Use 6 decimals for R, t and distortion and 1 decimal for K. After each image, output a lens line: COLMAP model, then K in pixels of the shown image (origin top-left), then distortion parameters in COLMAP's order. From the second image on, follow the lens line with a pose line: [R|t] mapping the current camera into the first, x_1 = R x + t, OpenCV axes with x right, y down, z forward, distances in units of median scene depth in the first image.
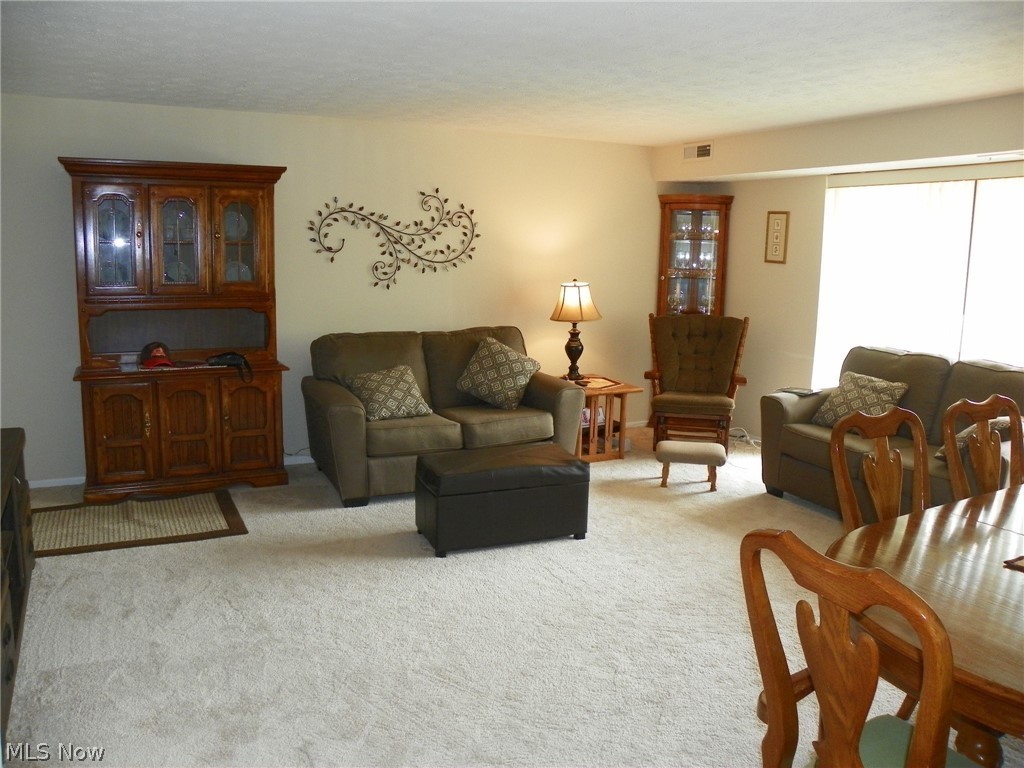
lens RADIAL K [[777.9, 0, 506.5], [0, 777.9, 381.8], [0, 0, 1]] dist [-0.143491, 0.084663]
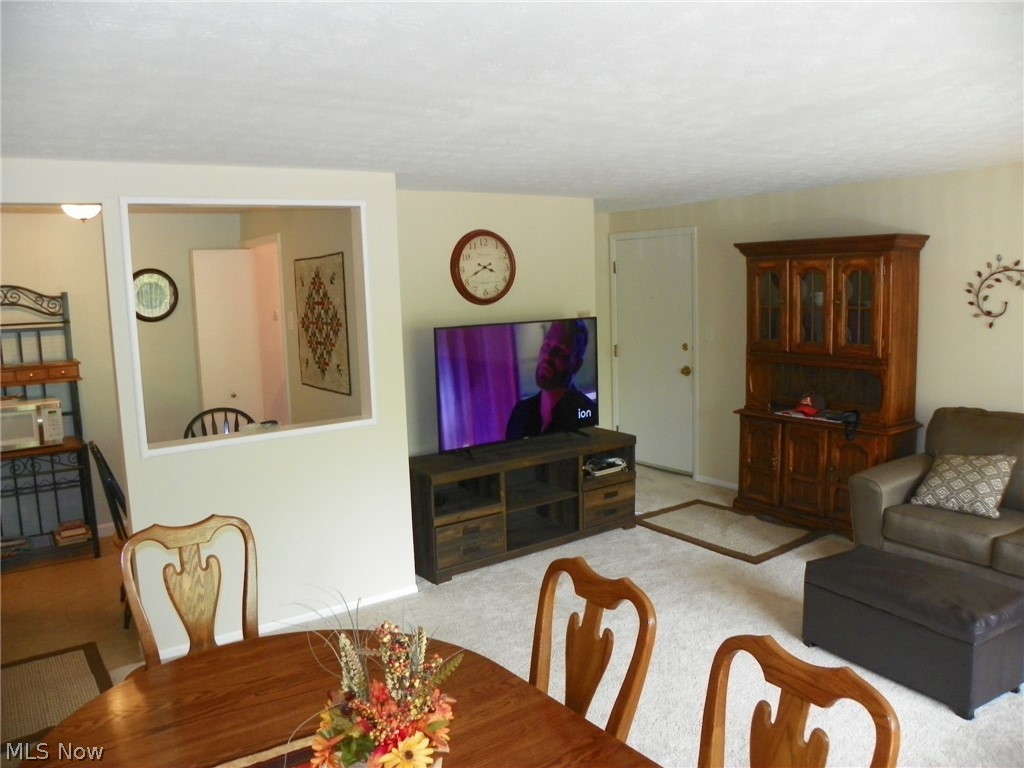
lens RADIAL K [[777.9, 0, 507.4], [0, 777.9, 383.2], [0, 0, 1]] dist [-0.143491, 0.084663]
pose [[0.131580, 0.099555, -0.986294, 0.613208], [-0.130166, 0.988065, 0.082368, -0.100279], [0.982722, 0.117544, 0.142968, 0.372654]]
